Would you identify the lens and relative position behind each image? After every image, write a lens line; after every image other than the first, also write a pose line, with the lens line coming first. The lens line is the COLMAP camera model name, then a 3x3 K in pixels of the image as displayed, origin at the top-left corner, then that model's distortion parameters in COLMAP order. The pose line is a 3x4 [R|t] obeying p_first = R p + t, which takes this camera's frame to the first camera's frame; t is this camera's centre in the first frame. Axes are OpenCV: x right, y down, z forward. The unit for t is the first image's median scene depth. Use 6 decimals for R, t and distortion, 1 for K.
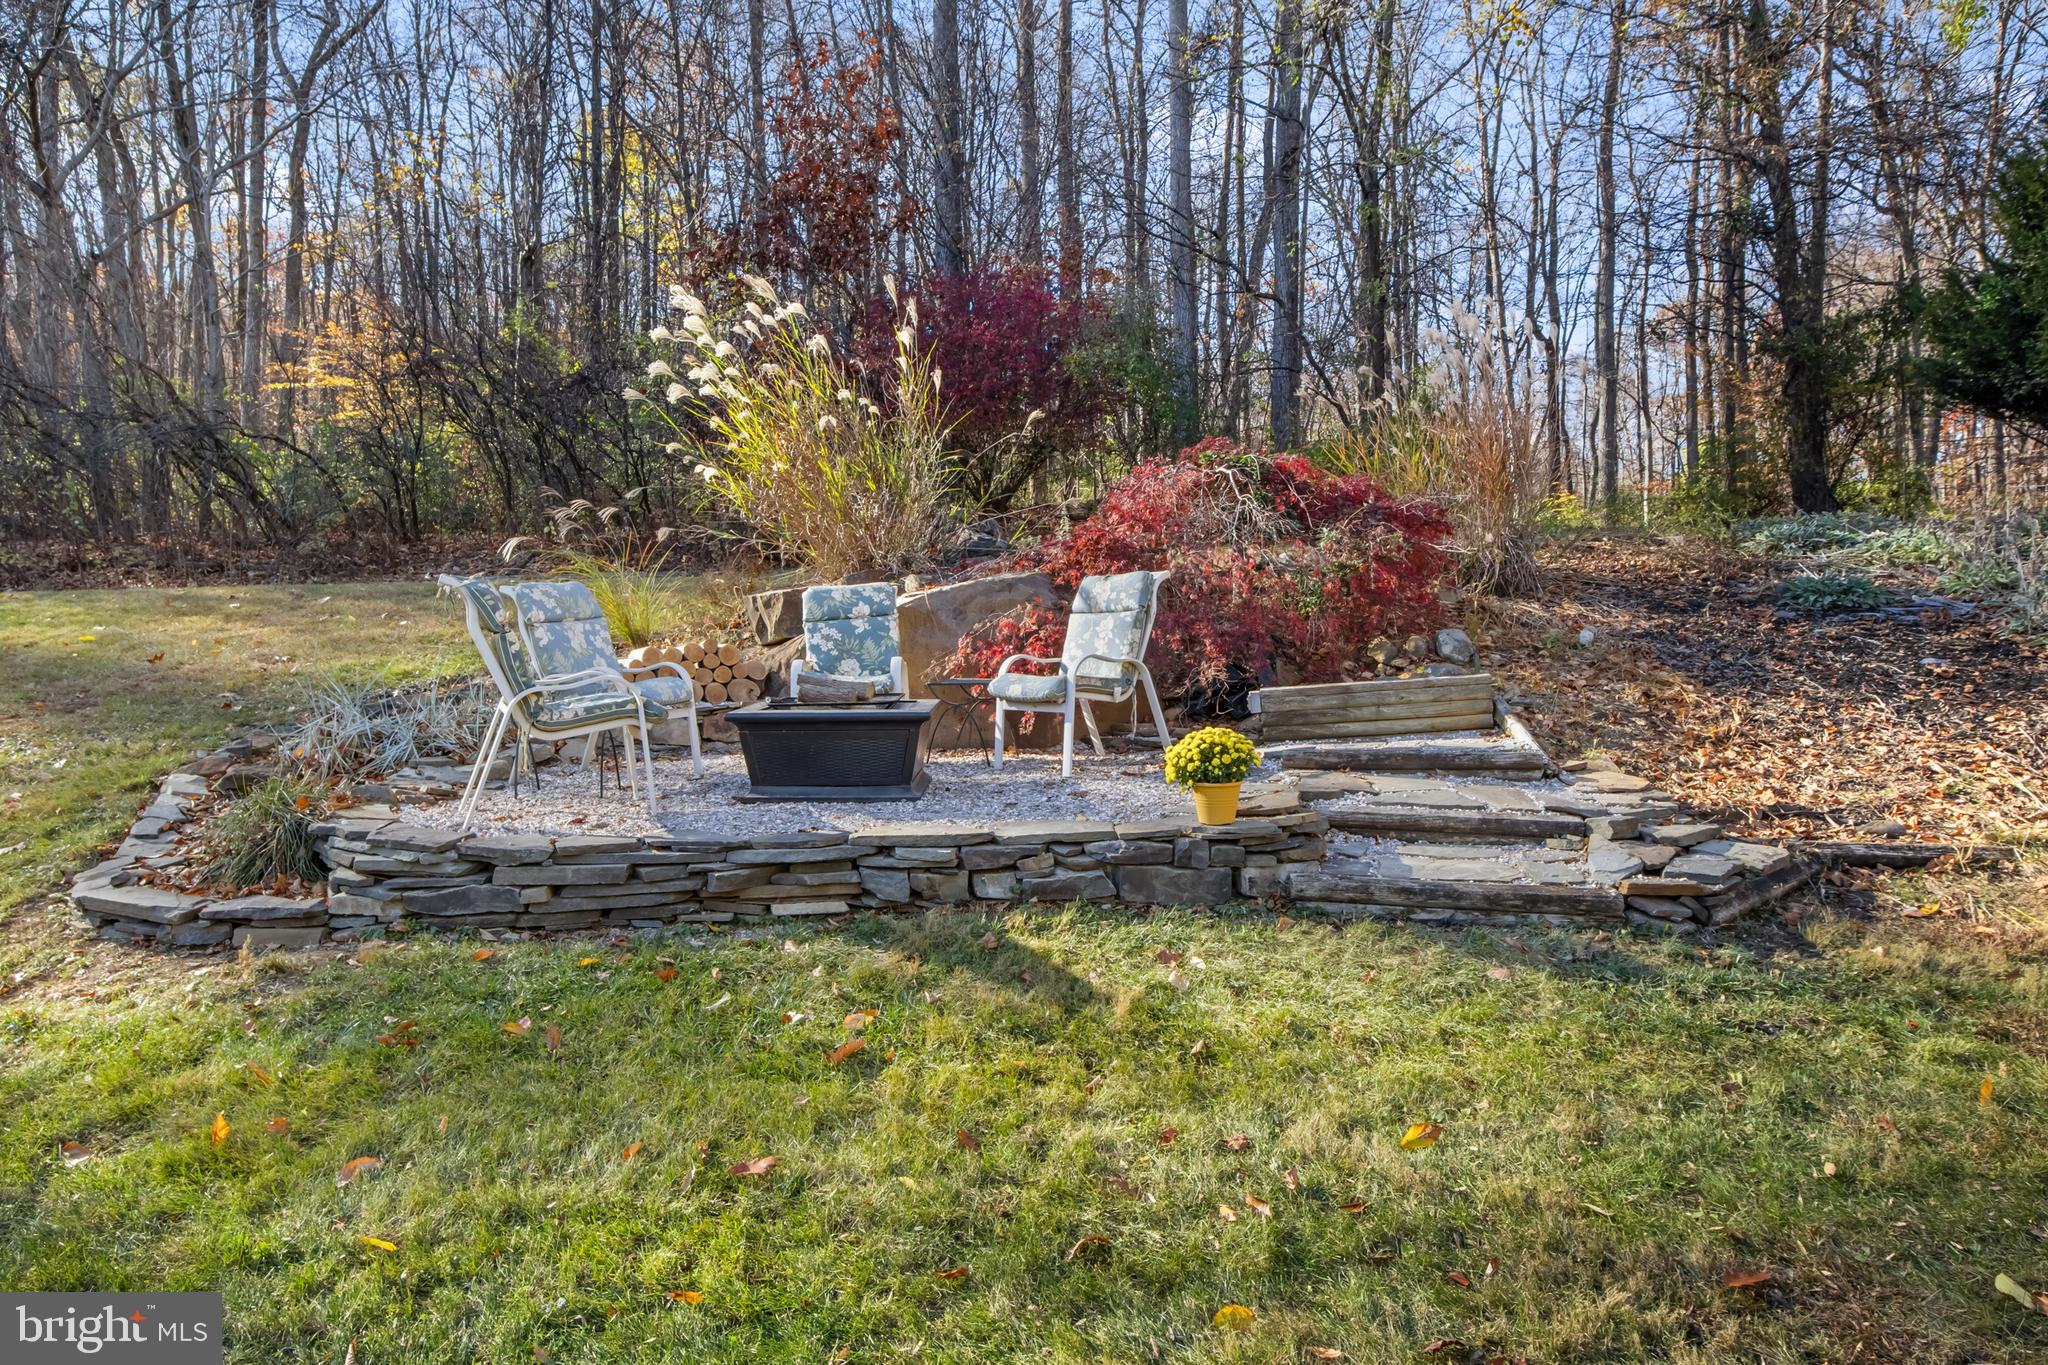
lens RADIAL K [[1287.0, 0, 1019.5], [0, 1287.0, 674.0], [0, 0, 1]] dist [0.005904, -0.002726]
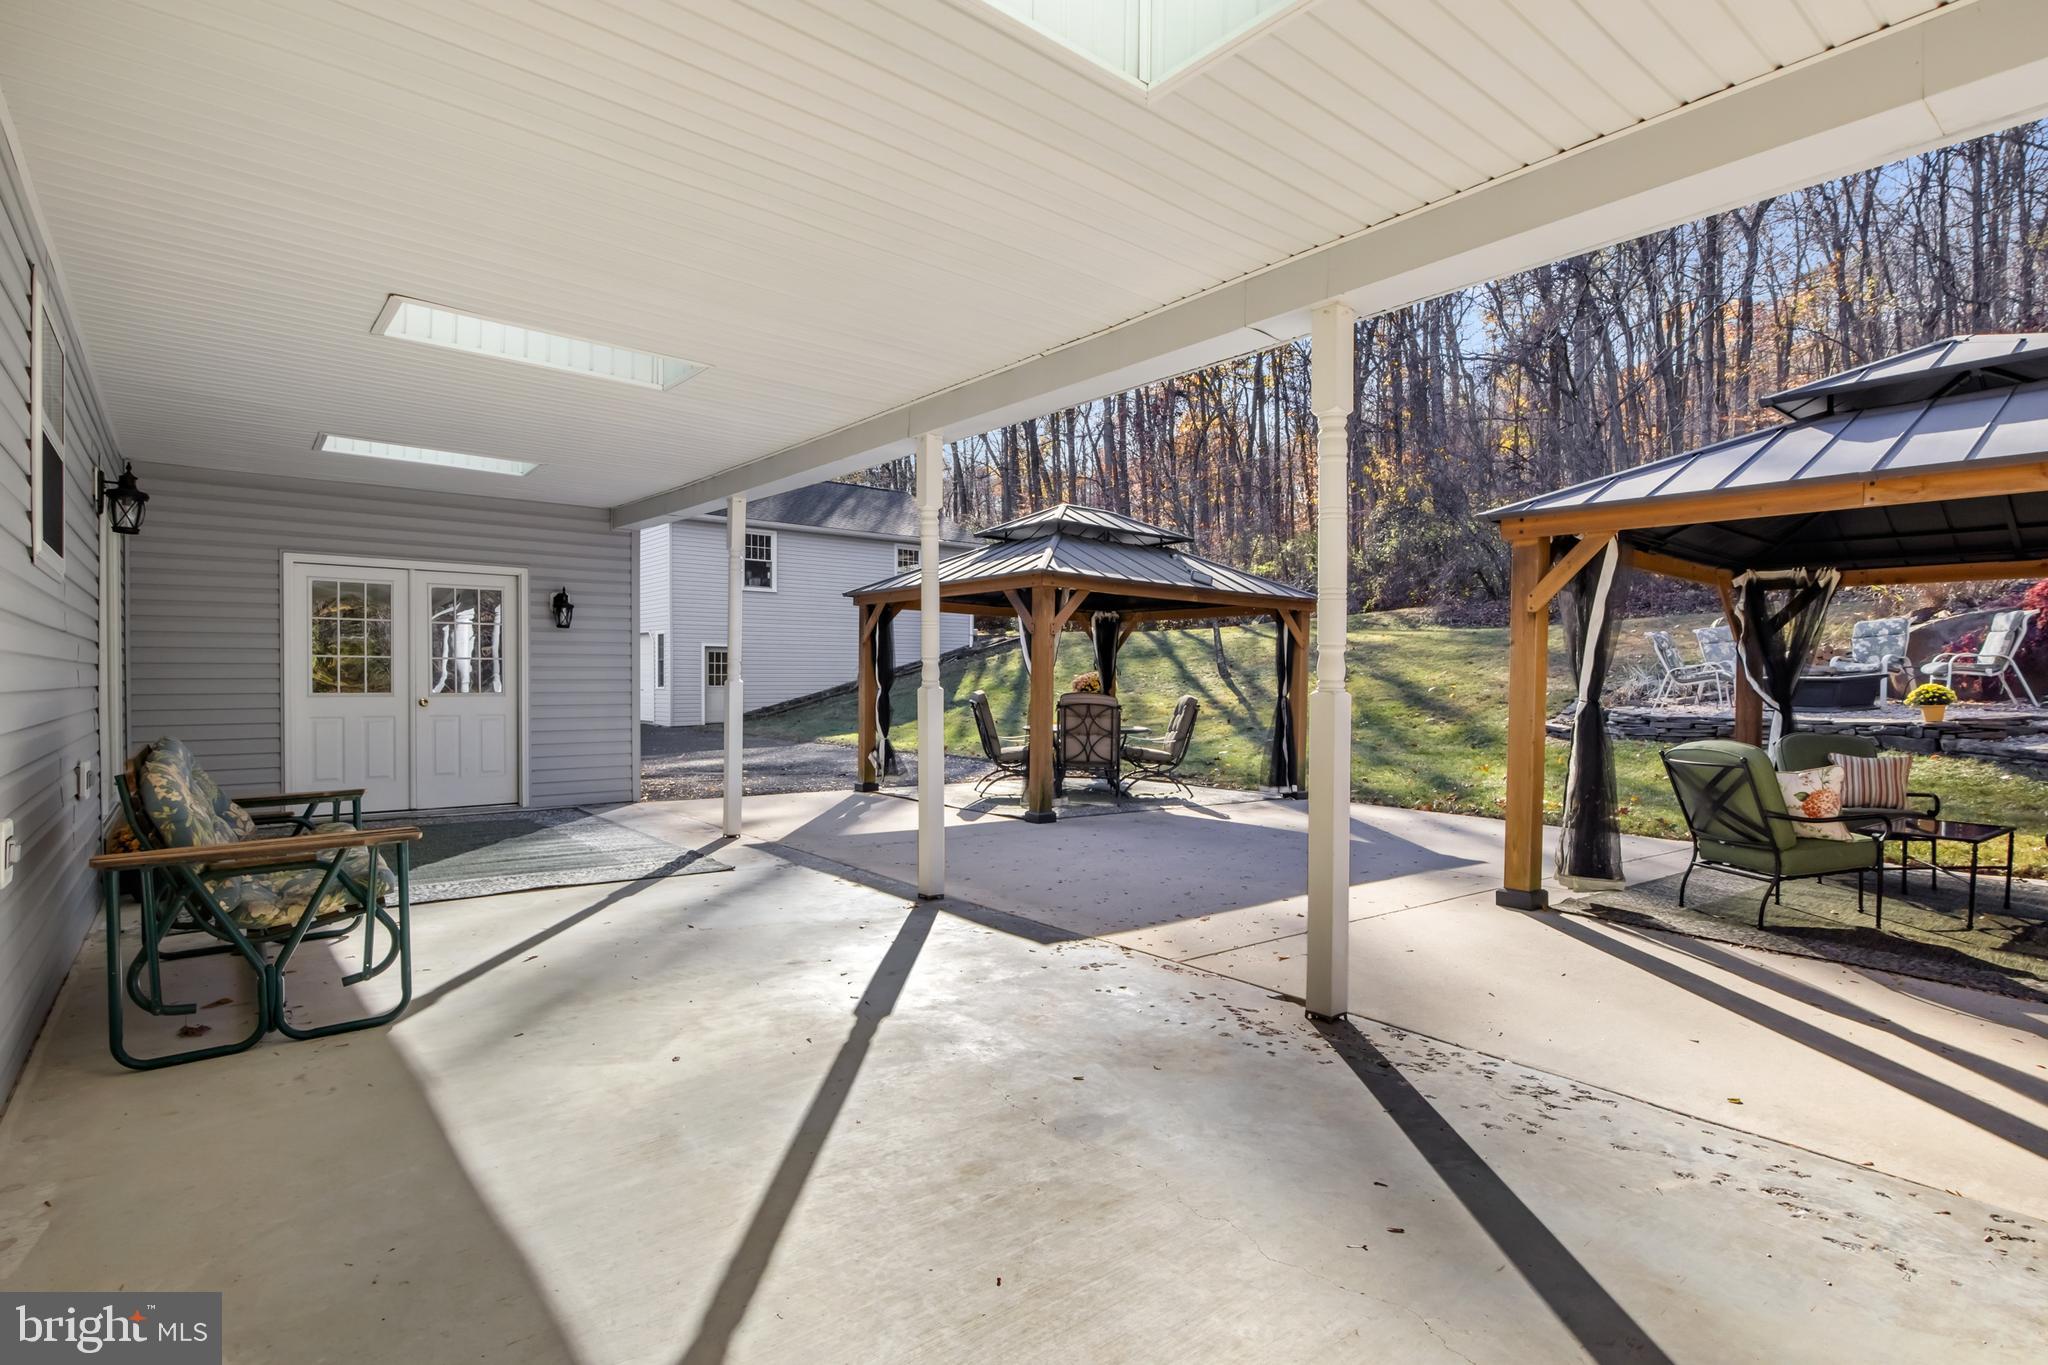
lens RADIAL K [[1015.4, 0, 1023.0], [0, 1015.4, 685.3], [0, 0, 1]] dist [-0.002895, -0.001211]
pose [[0.400479, 0.017575, -0.916138, 1.004339], [0.006294, 0.999740, 0.021930, -0.009505], [0.916285, -0.014548, 0.400264, -1.150923]]
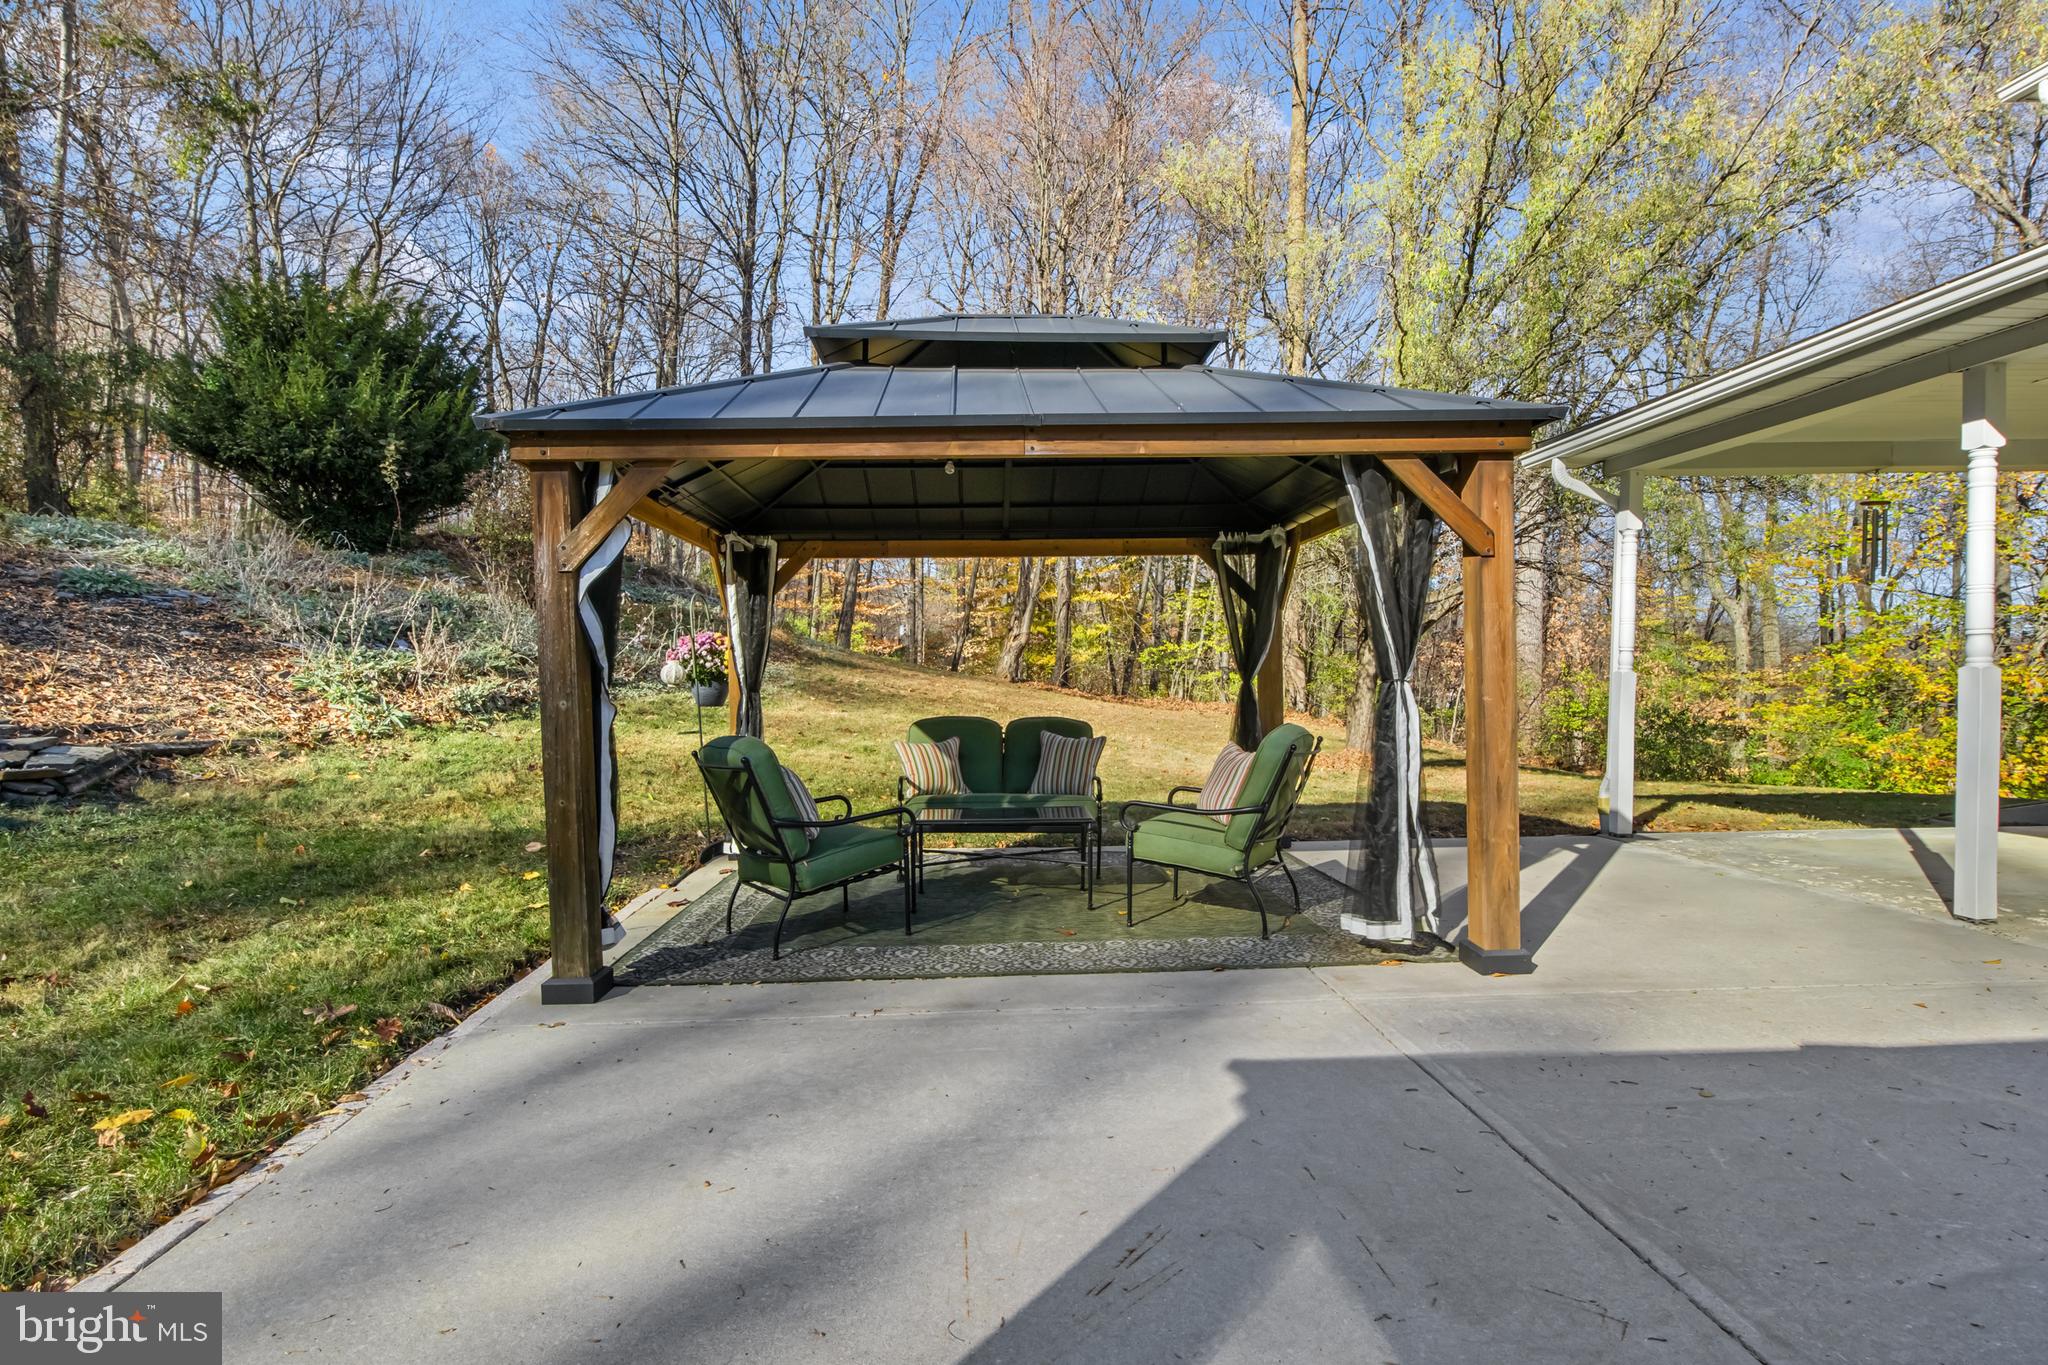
lens RADIAL K [[1015.4, 0, 1025.8], [0, 1015.4, 682.9], [0, 0, 1]] dist [-0.002895, -0.001211]
pose [[0.226321, -0.007428, 0.974025, -0.263966], [-0.013836, 0.999846, 0.010840, 0.026297], [-0.973955, -0.015930, 0.226183, -0.258941]]
